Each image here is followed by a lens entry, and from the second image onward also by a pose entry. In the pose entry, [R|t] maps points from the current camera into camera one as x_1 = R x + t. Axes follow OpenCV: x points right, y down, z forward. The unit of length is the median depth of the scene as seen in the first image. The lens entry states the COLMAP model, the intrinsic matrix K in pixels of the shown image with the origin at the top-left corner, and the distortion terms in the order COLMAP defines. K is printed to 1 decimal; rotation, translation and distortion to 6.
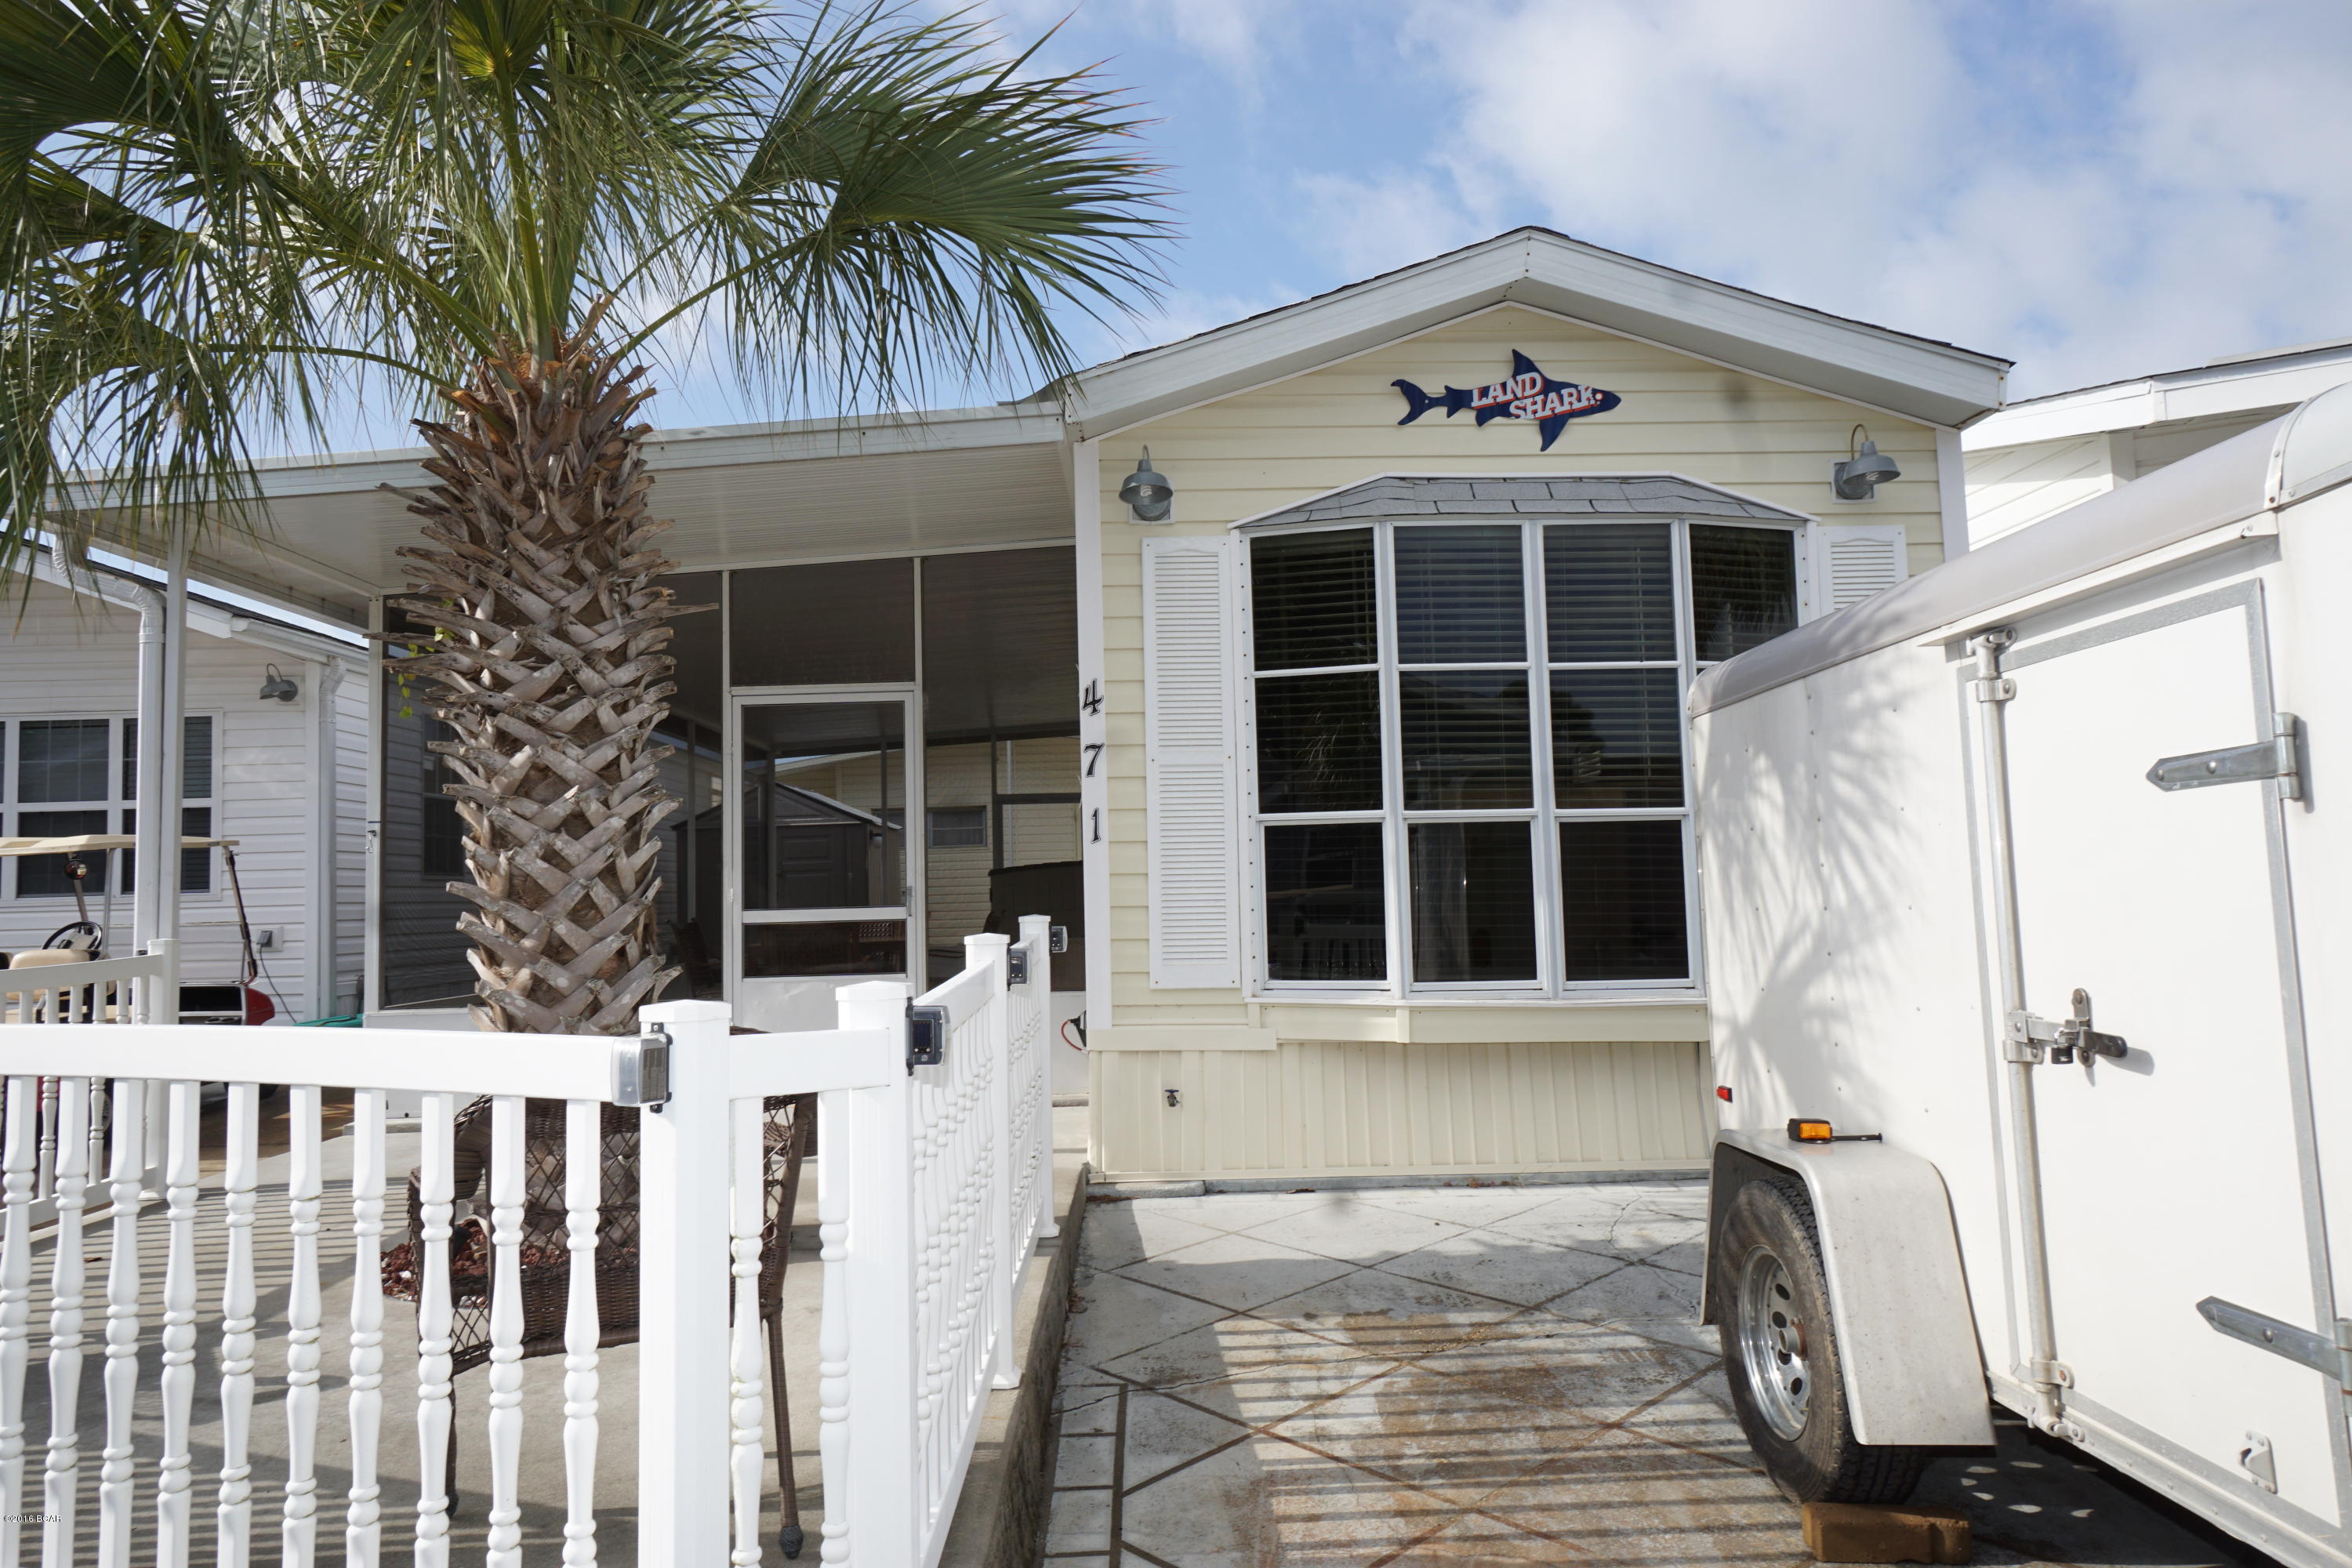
lens RADIAL K [[1616.4, 0, 1177.2], [0, 1616.4, 774.4], [0, 0, 1]] dist [0.020562, 0.012473]
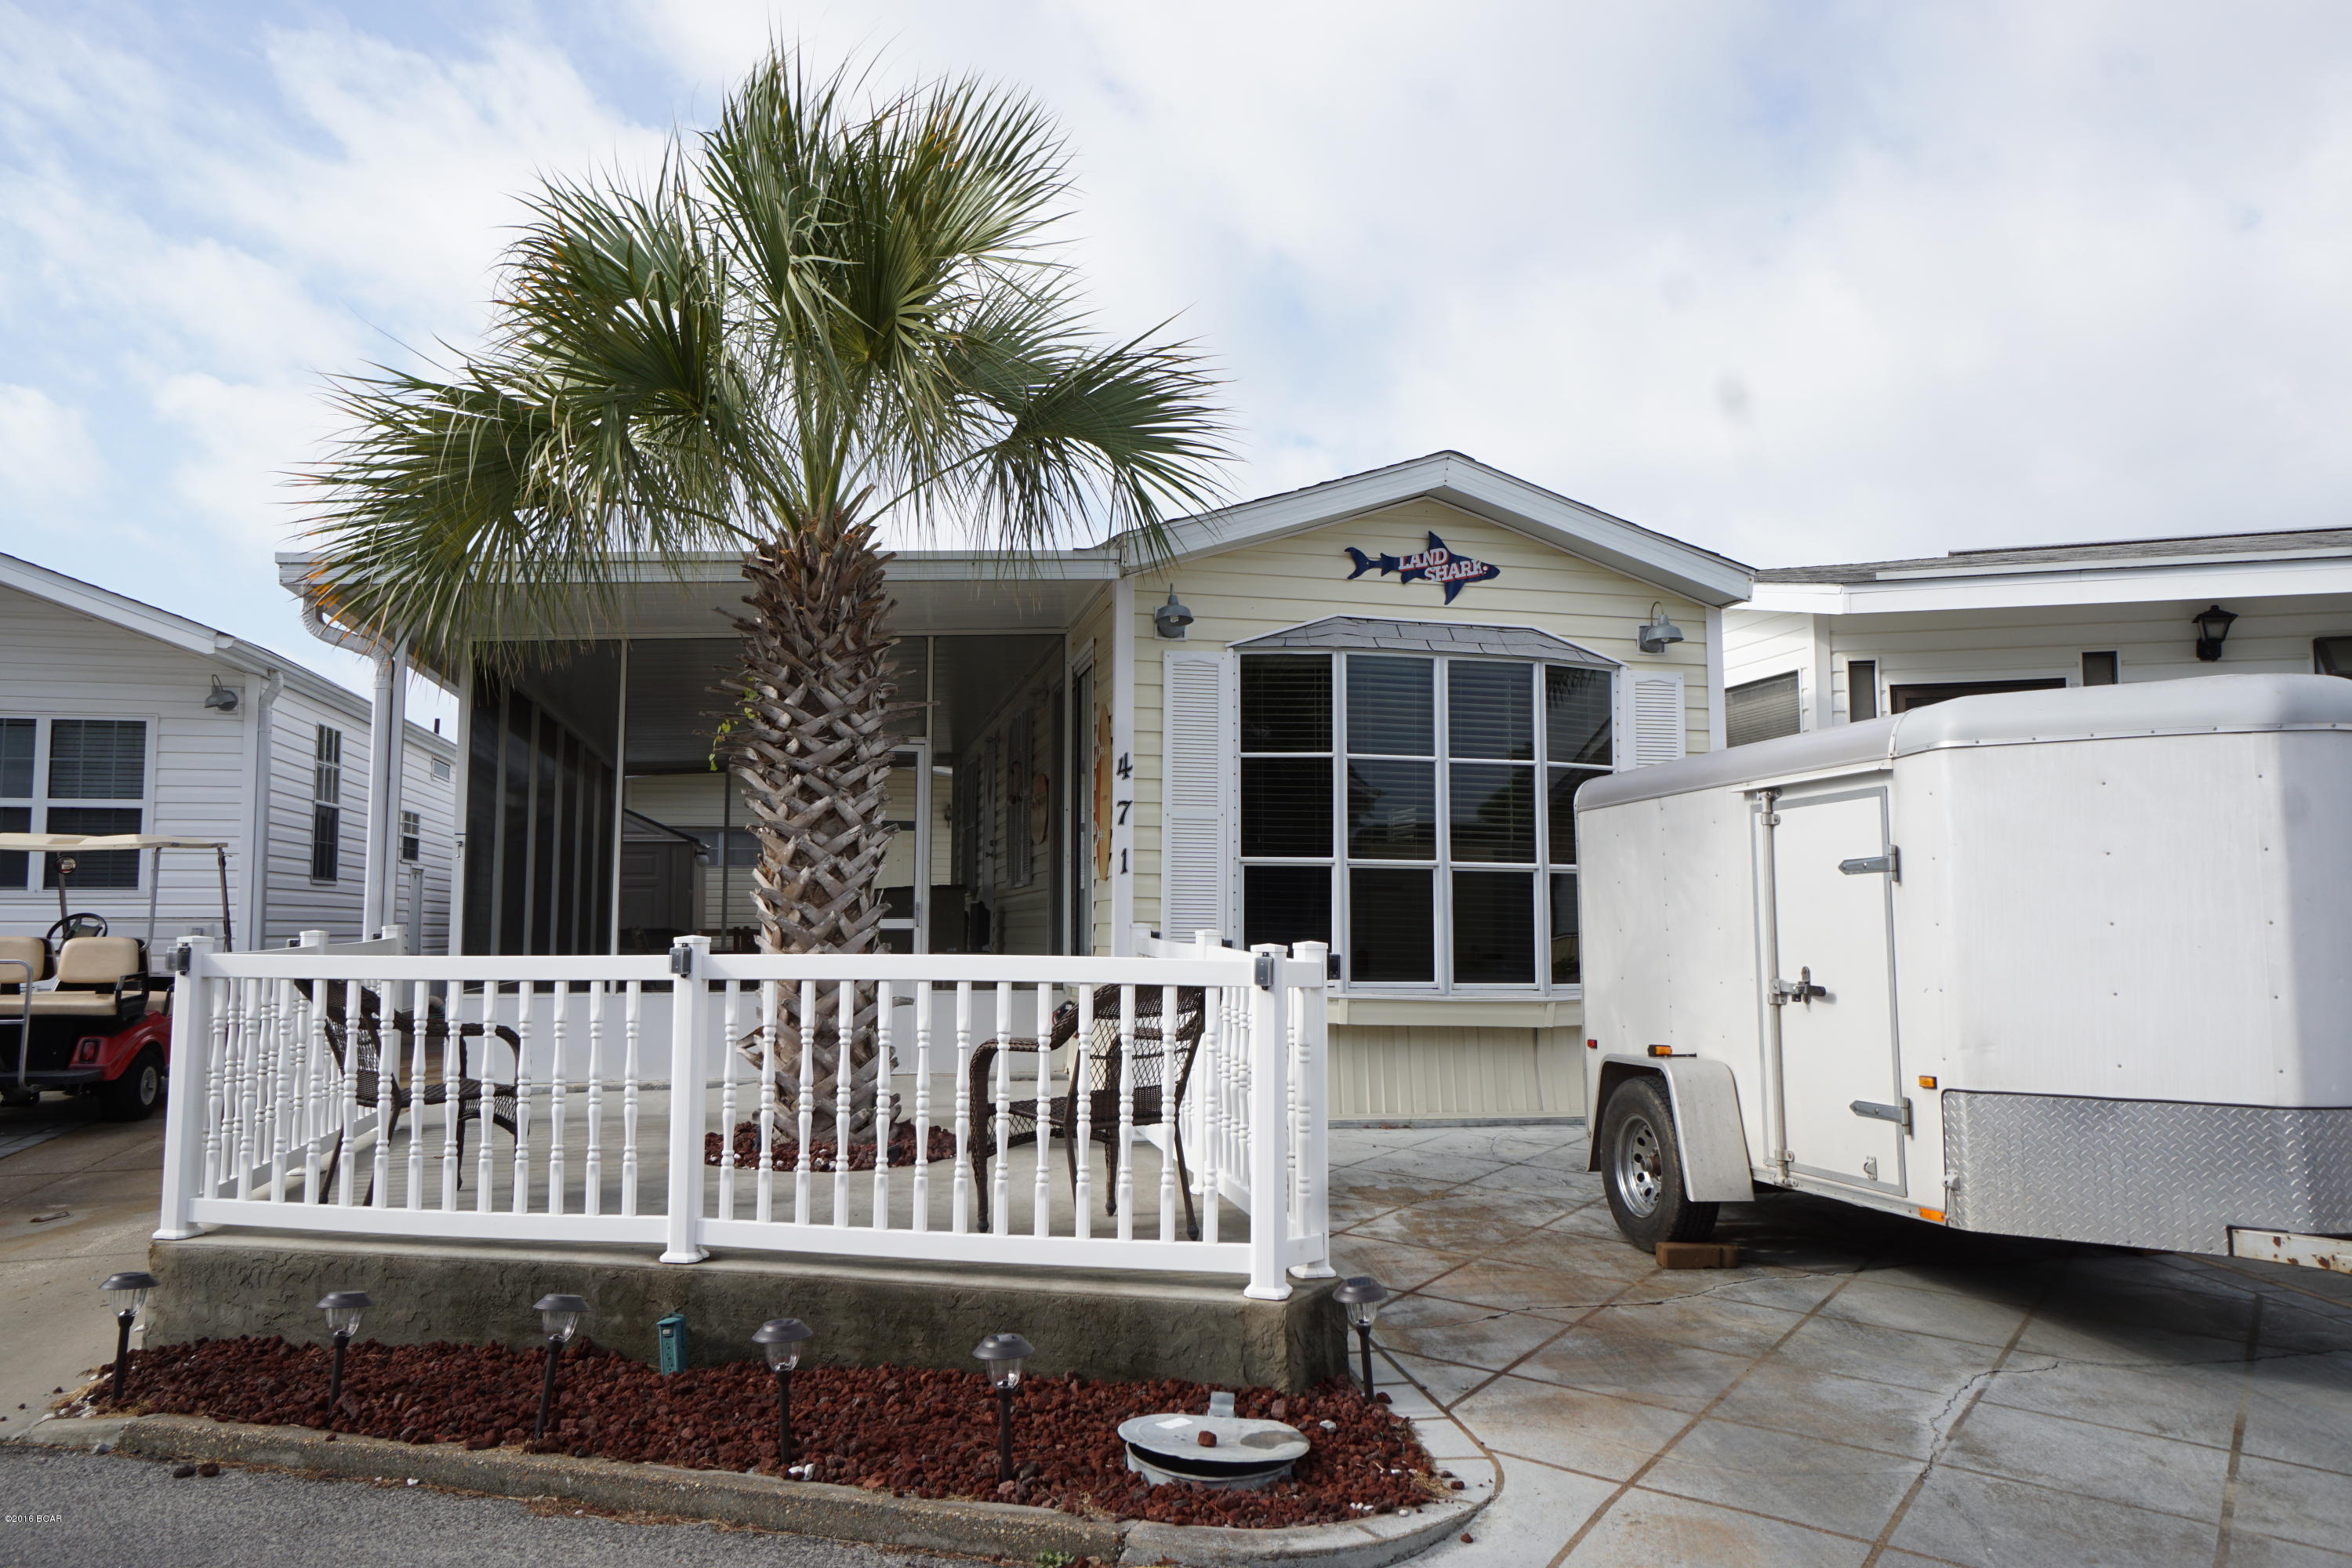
lens RADIAL K [[1781.0, 0, 1189.1], [0, 1781.0, 770.0], [0, 0, 1]] dist [0.059154, -0.003688]
pose [[0.979356, 0.046273, 0.196774, -0.383902], [-0.043169, 0.998867, -0.020037, -0.022212], [-0.197478, 0.011129, 0.980244, -0.618626]]
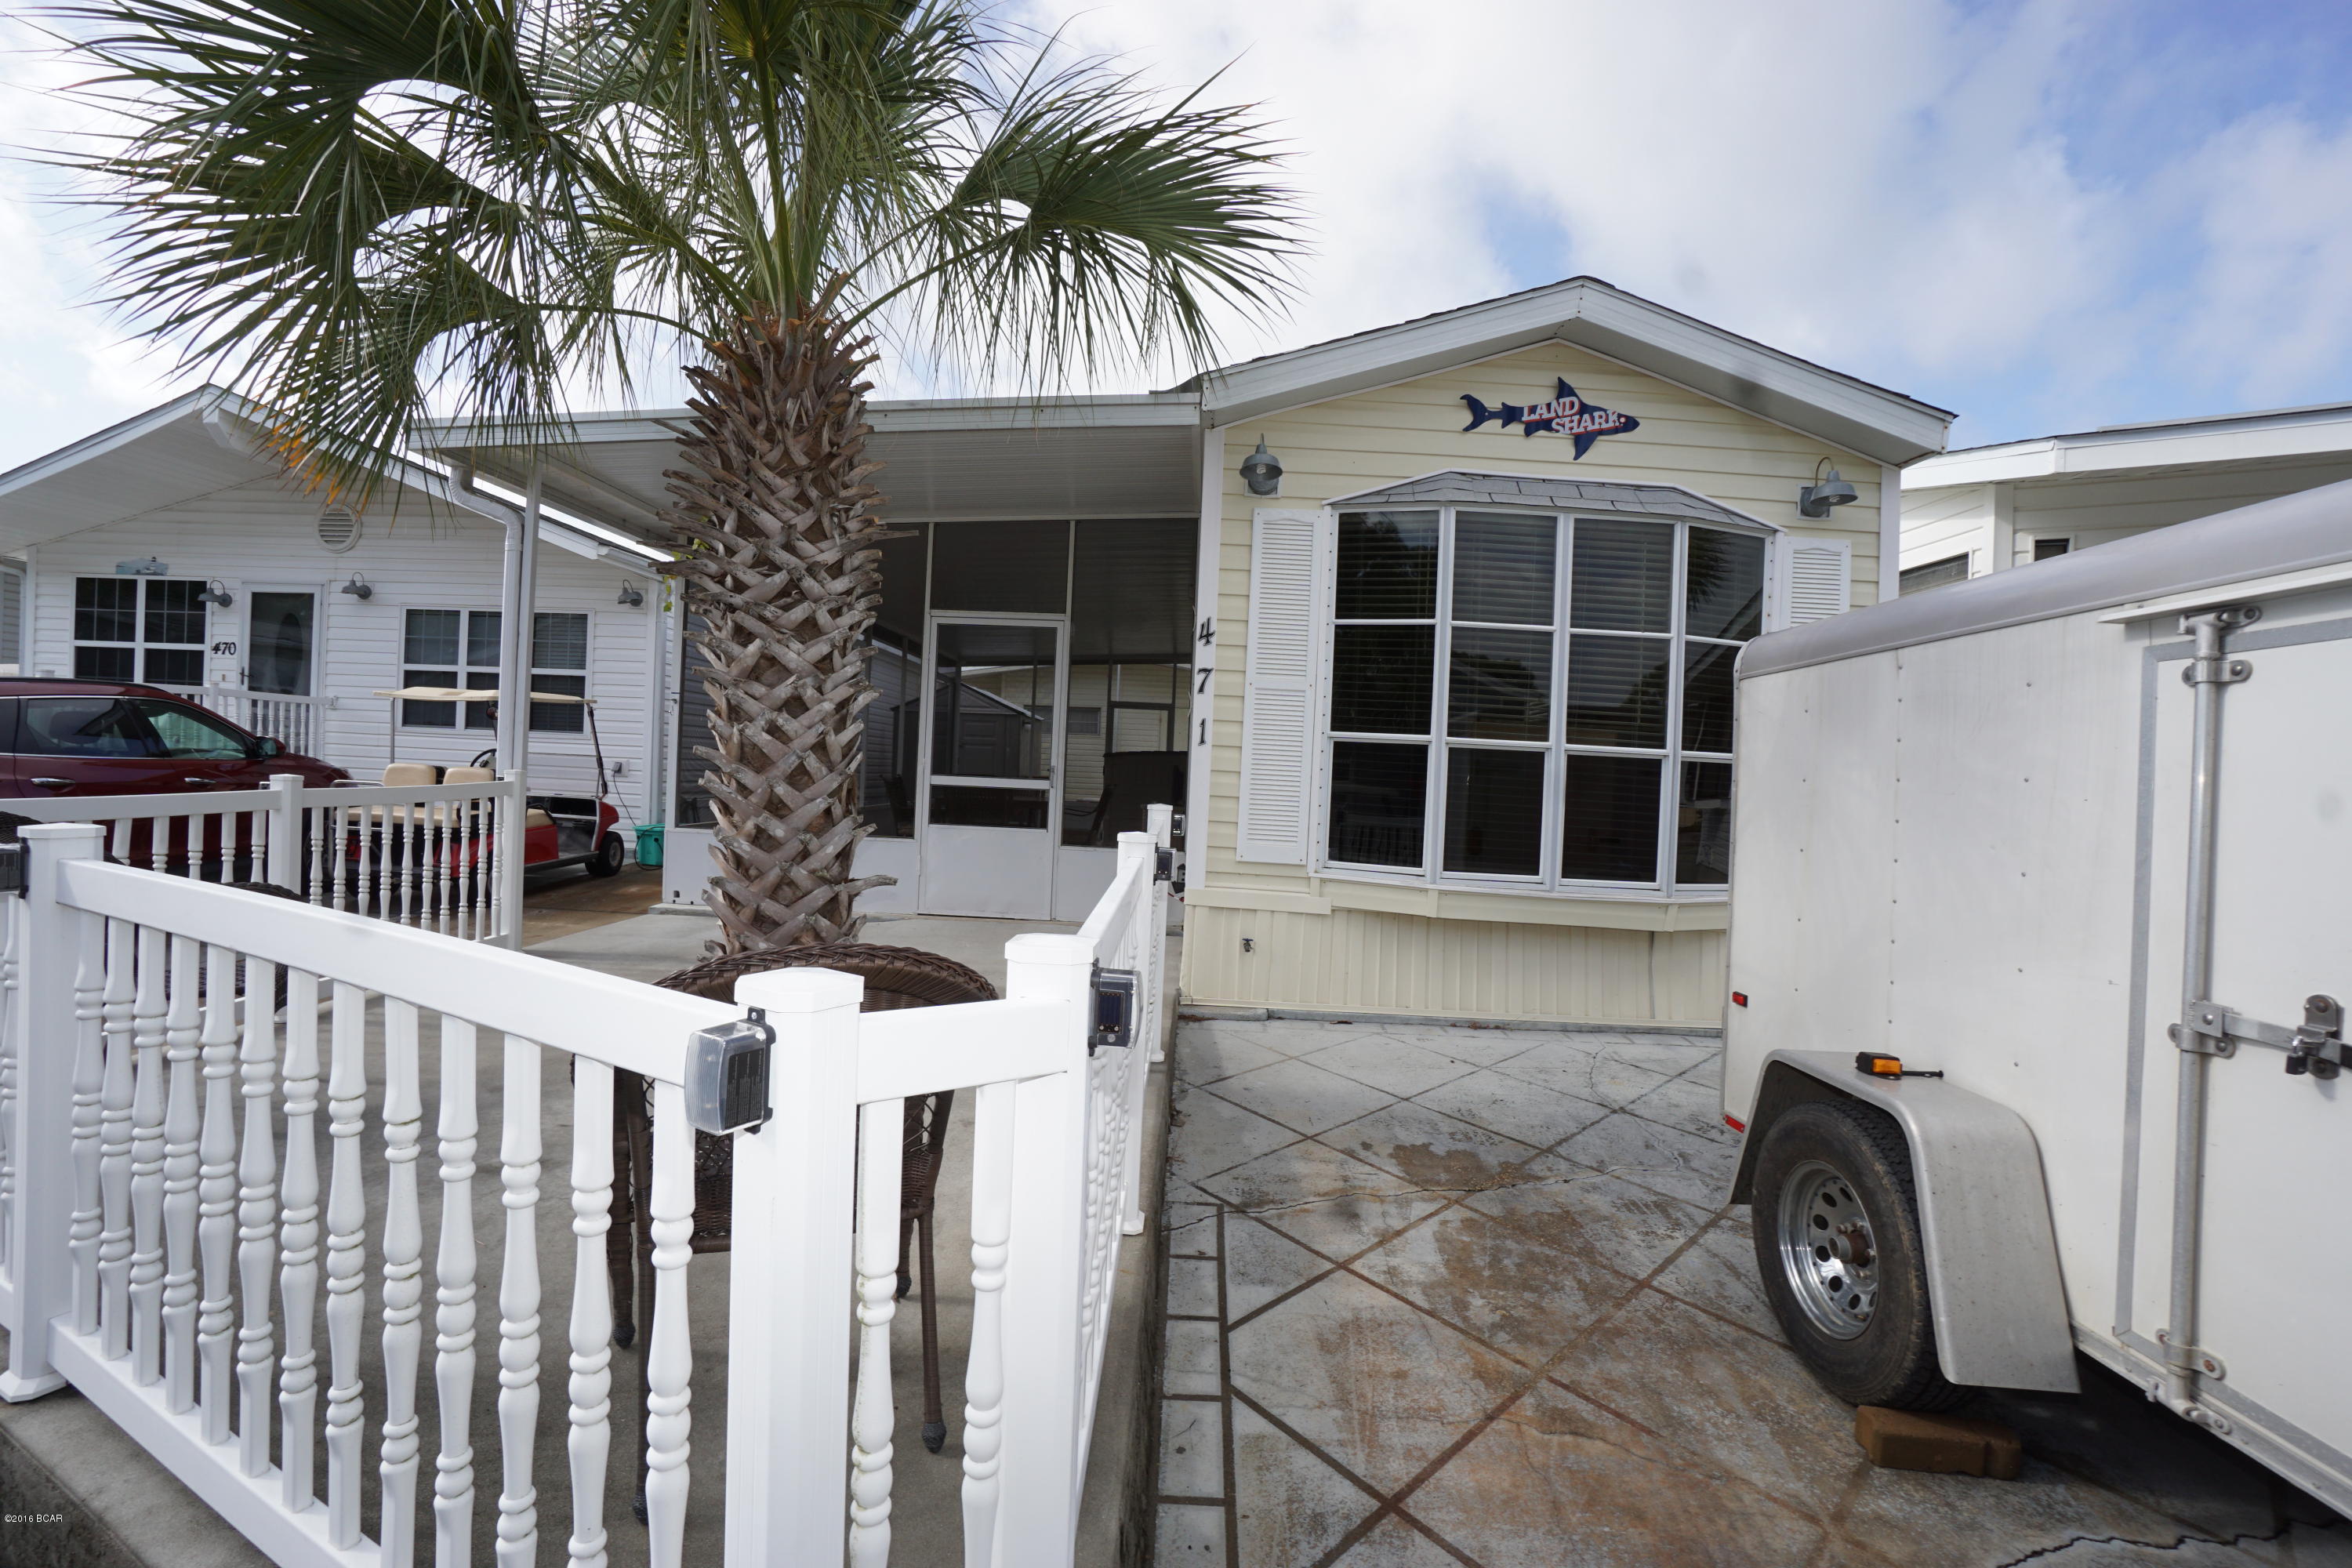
lens RADIAL K [[1037.4, 0, 1172.2], [0, 1037.4, 779.0], [0, 0, 1]] dist [-0.059382, 0.019390]
pose [[0.996828, 0.069614, -0.038564, -0.052267], [-0.066197, 0.994288, 0.083727, 0.001946], [0.044172, -0.080909, 0.995742, 0.230080]]
